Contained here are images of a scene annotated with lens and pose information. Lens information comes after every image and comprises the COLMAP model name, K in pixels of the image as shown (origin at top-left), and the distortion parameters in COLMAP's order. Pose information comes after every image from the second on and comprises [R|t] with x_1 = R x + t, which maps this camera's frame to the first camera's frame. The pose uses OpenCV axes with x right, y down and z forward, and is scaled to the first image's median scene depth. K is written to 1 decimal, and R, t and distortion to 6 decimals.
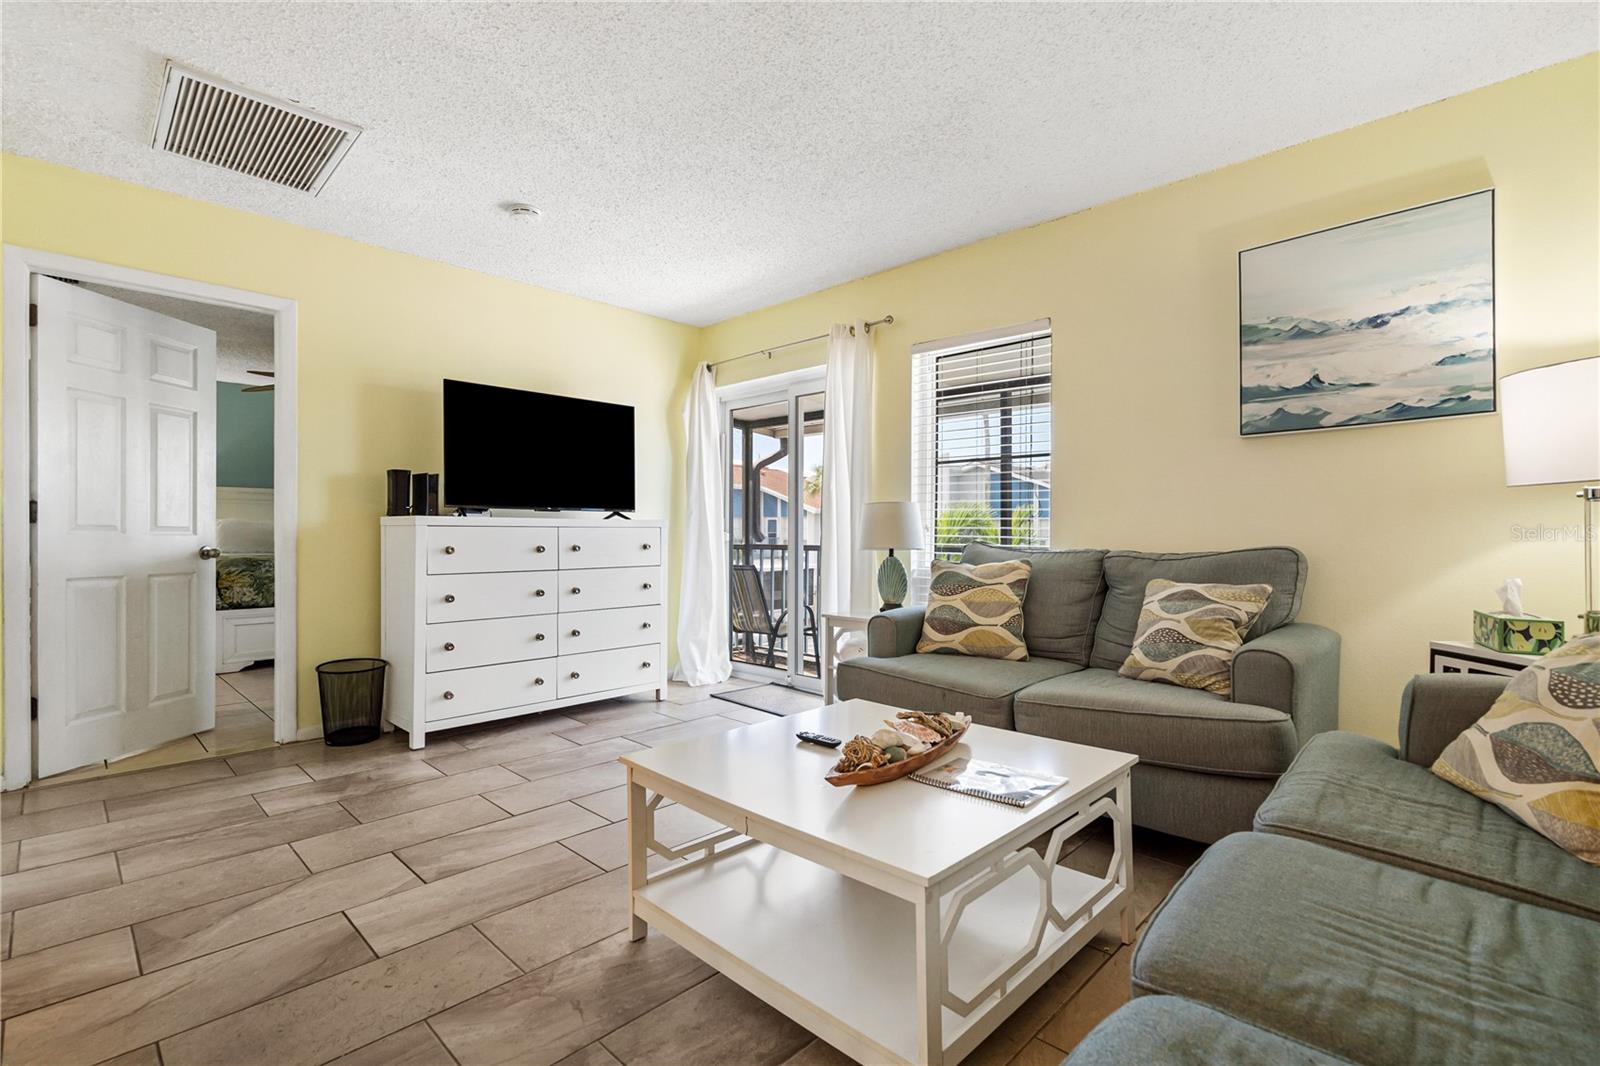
lens RADIAL K [[734.9, 0, 783.3], [0, 734.9, 541.2], [0, 0, 1]] dist [-0.003580, 0.002334]
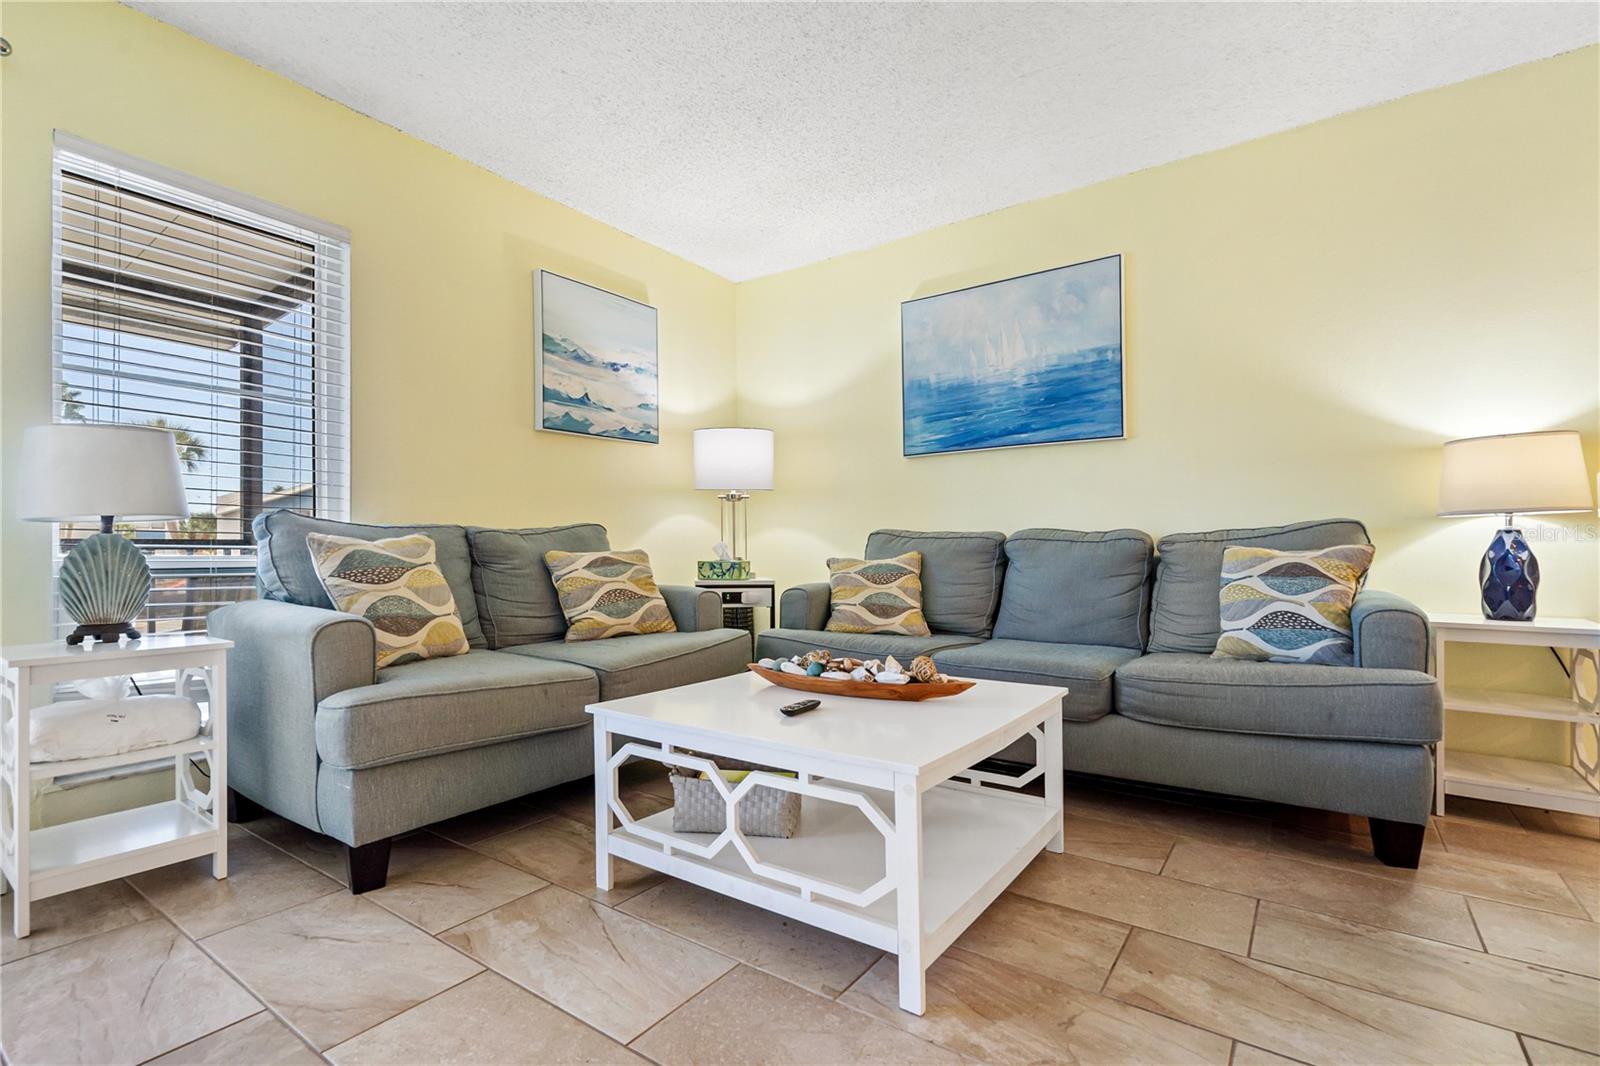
lens RADIAL K [[734.9, 0, 794.3], [0, 734.9, 546.1], [0, 0, 1]] dist [-0.003580, 0.002334]
pose [[-0.165653, 0.000580, 0.986184, -0.621196], [0.009645, 0.999953, 0.001032, 0.047949], [-0.986137, 0.009683, -0.165651, 0.846064]]
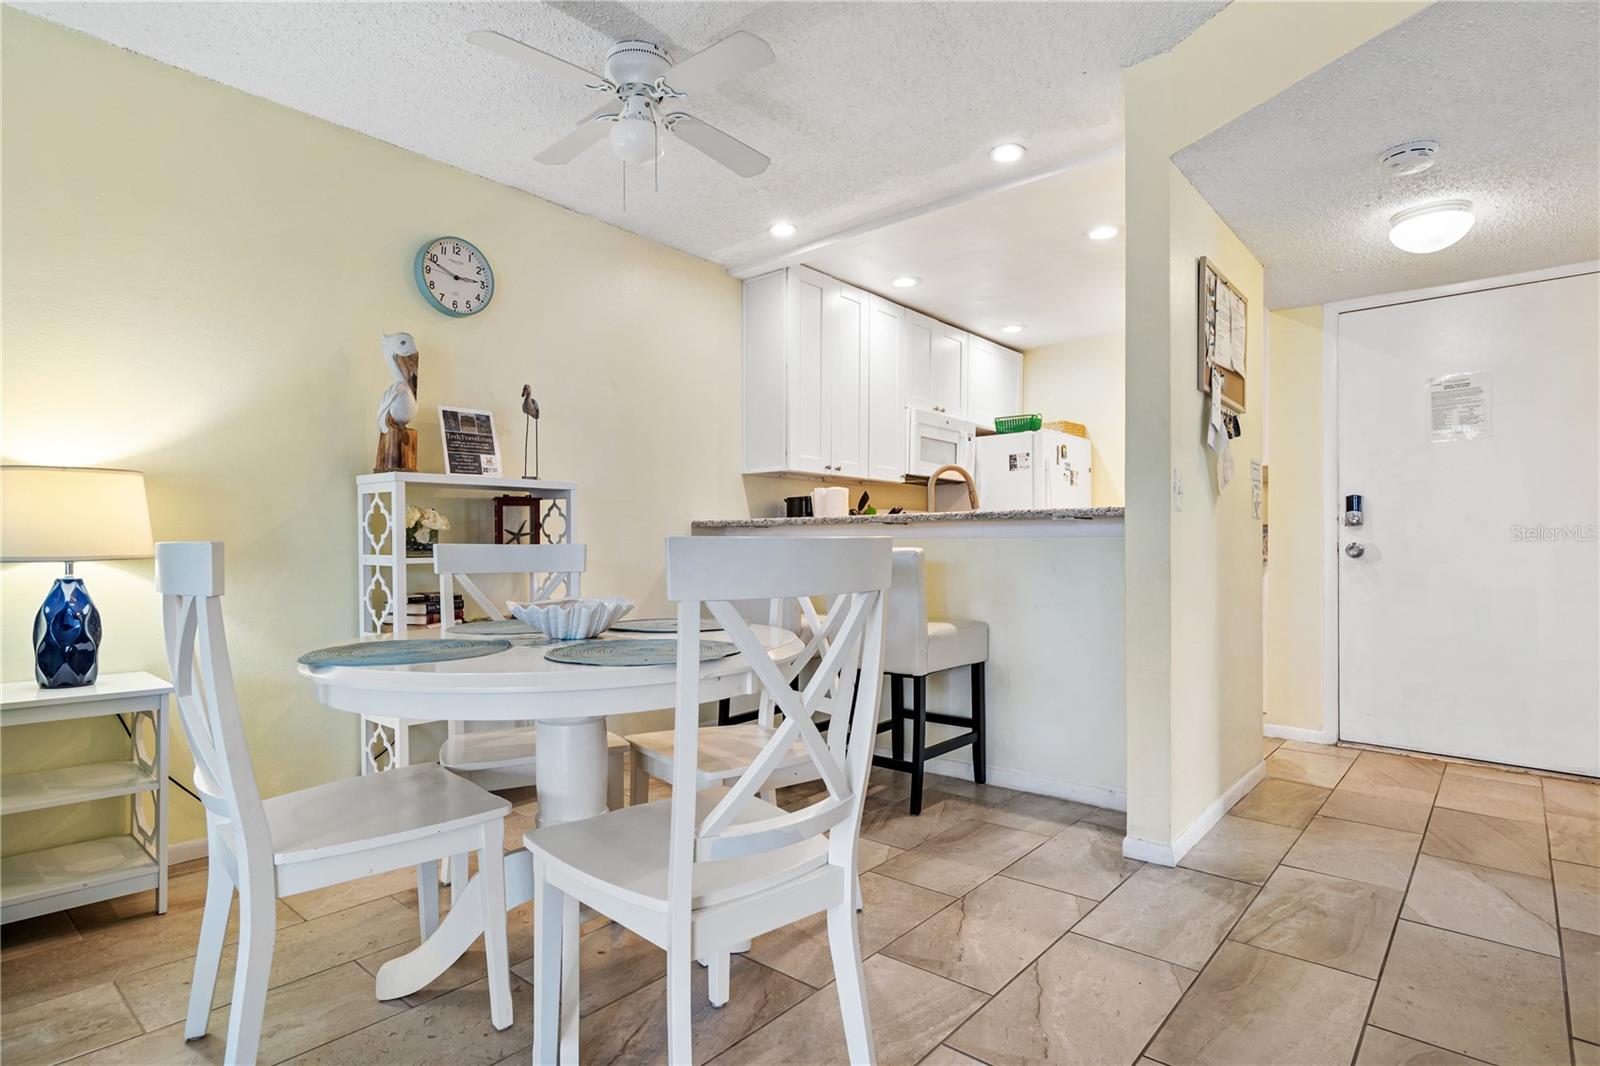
lens RADIAL K [[833.3, 0, 795.4], [0, 833.3, 544.0], [0, 0, 1]] dist [0.005448, 0.000241]
pose [[-0.997343, -0.004885, -0.072683, -0.562554], [-0.004861, 0.999988, -0.000504, -0.001555], [0.072685, -0.000150, -0.997355, 0.747125]]
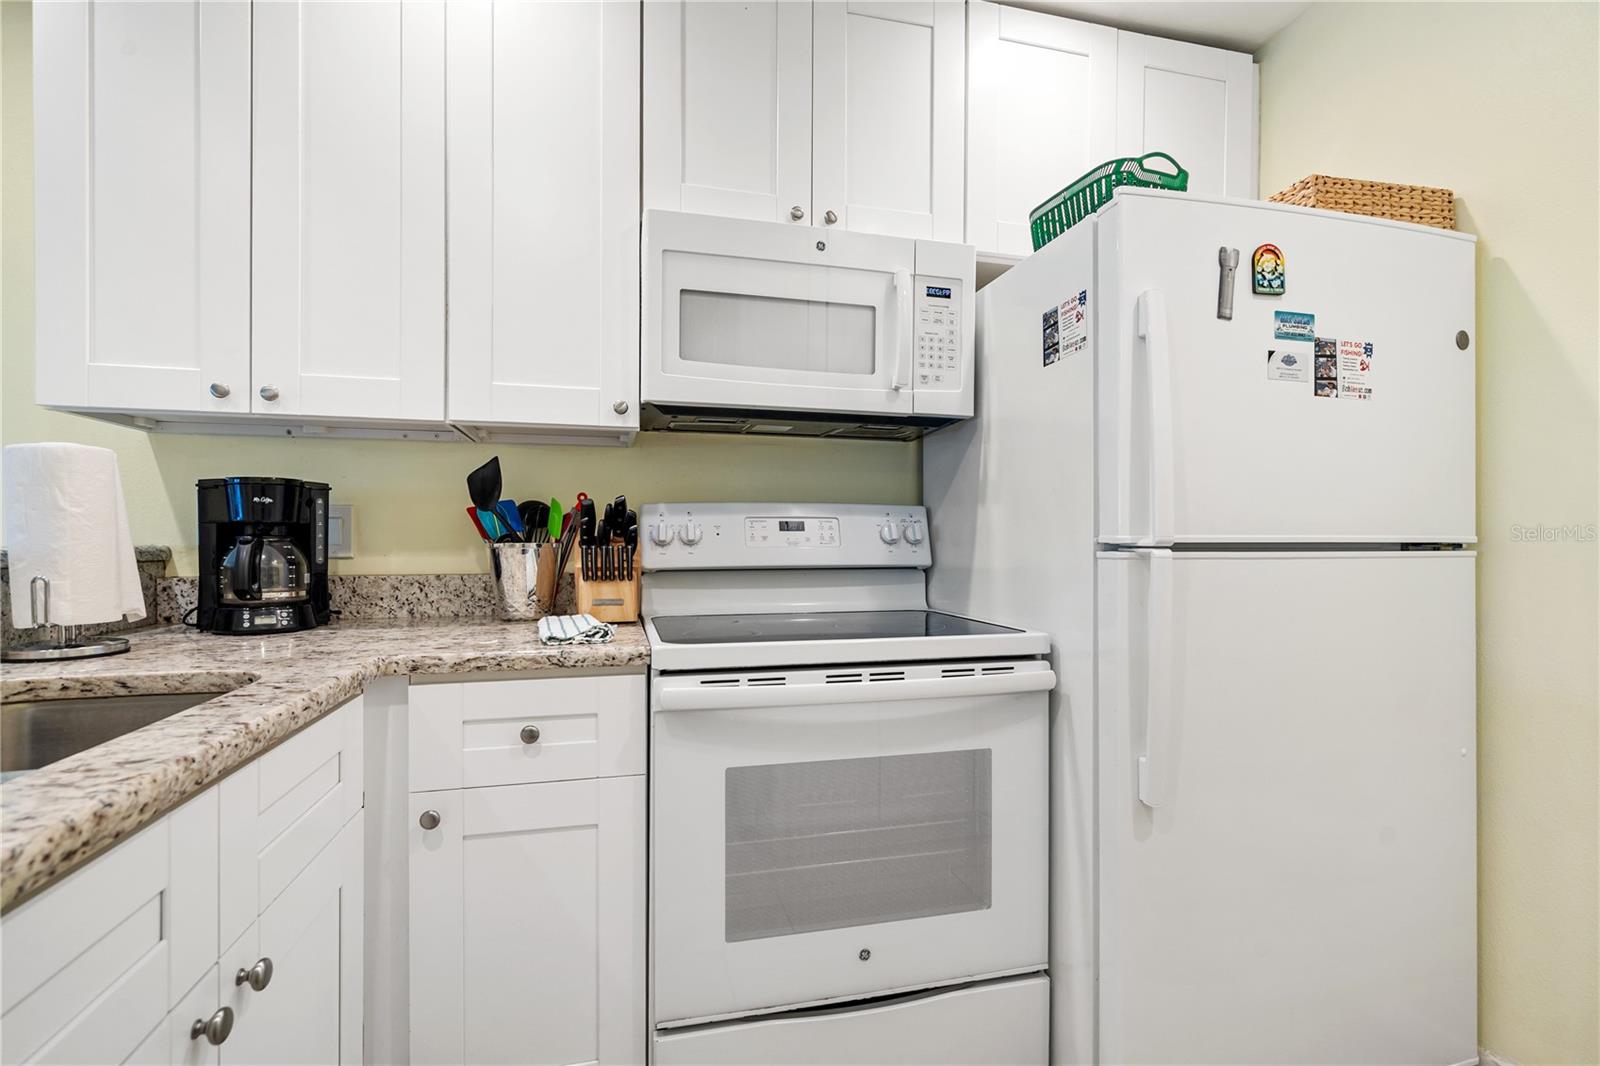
lens RADIAL K [[734.9, 0, 795.9], [0, 734.9, 540.2], [0, 0, 1]] dist [-0.003580, 0.002334]
pose [[-0.853433, -0.005483, 0.521174, -1.384611], [-0.002243, 0.999974, 0.006848, -0.058604], [-0.521198, 0.004676, -0.853423, -0.720131]]
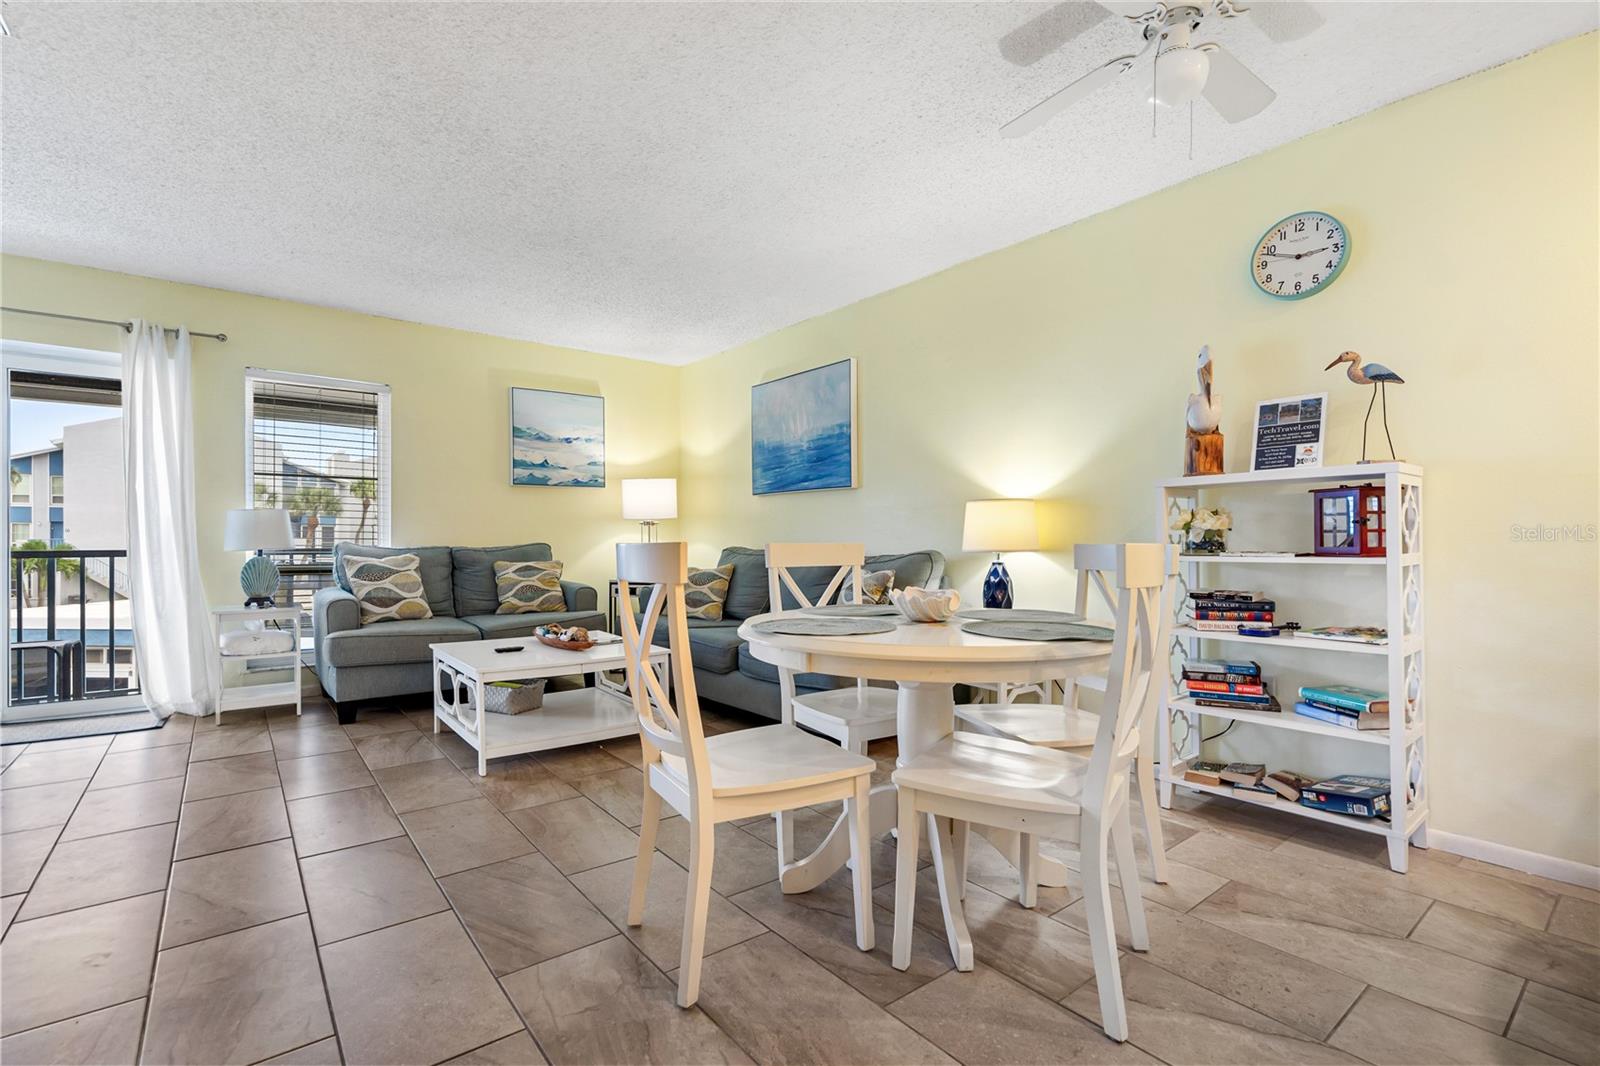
lens RADIAL K [[734.9, 0, 800.6], [0, 734.9, 537.3], [0, 0, 1]] dist [-0.003580, 0.002334]
pose [[0.118330, -0.006169, 0.992955, -1.239325], [0.004053, 0.999975, 0.005729, -0.015998], [-0.992966, 0.003347, 0.118352, 0.040230]]
